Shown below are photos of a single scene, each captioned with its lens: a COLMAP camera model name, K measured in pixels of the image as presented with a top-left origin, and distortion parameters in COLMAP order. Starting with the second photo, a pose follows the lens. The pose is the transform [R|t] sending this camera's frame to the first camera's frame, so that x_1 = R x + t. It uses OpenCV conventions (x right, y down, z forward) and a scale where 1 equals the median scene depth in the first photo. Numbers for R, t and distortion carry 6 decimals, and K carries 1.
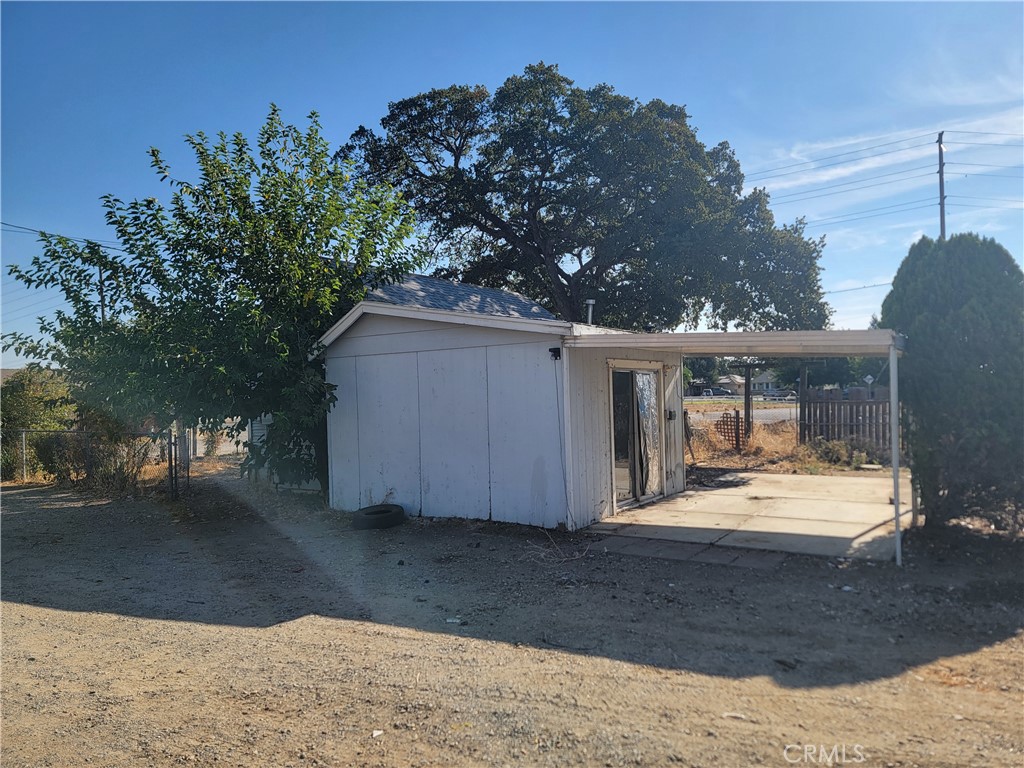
lens RADIAL K [[702.3, 0, 530.5], [0, 702.3, 388.6], [0, 0, 1]] dist [0.057788, -0.001075]
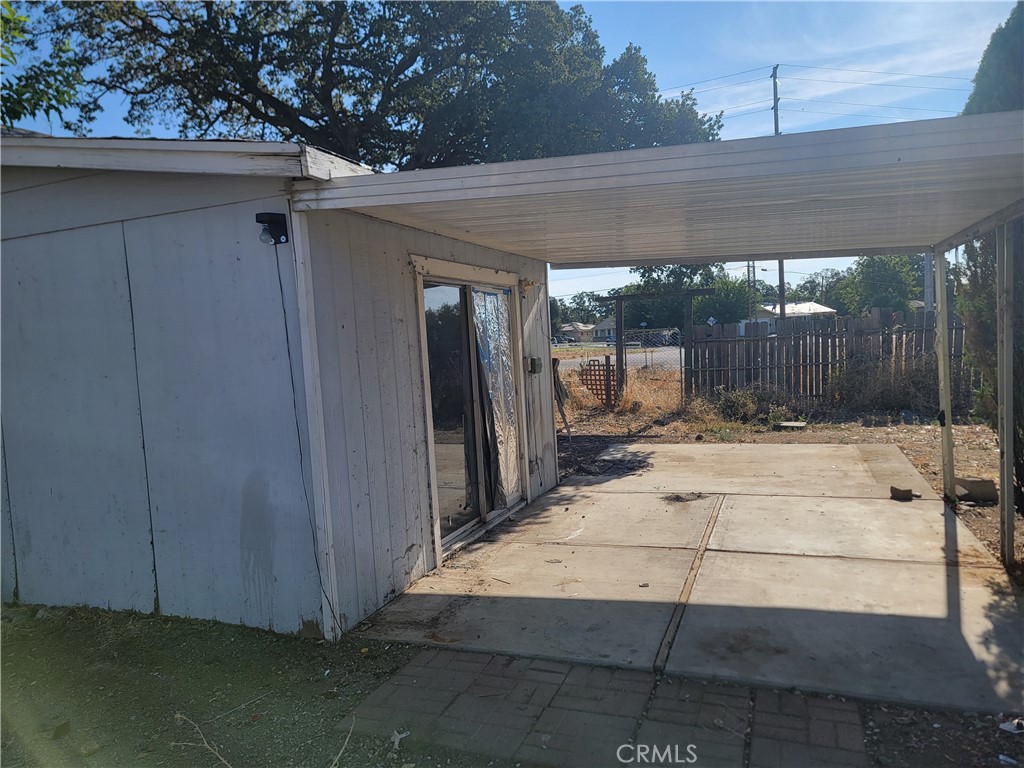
lens RADIAL K [[702.3, 0, 530.5], [0, 702.3, 388.6], [0, 0, 1]] dist [0.057788, -0.001075]
pose [[0.975560, -0.044452, 0.215191, 0.066826], [0.029773, 0.997033, 0.070982, 0.014904], [-0.217708, -0.062841, 0.973989, 0.413062]]
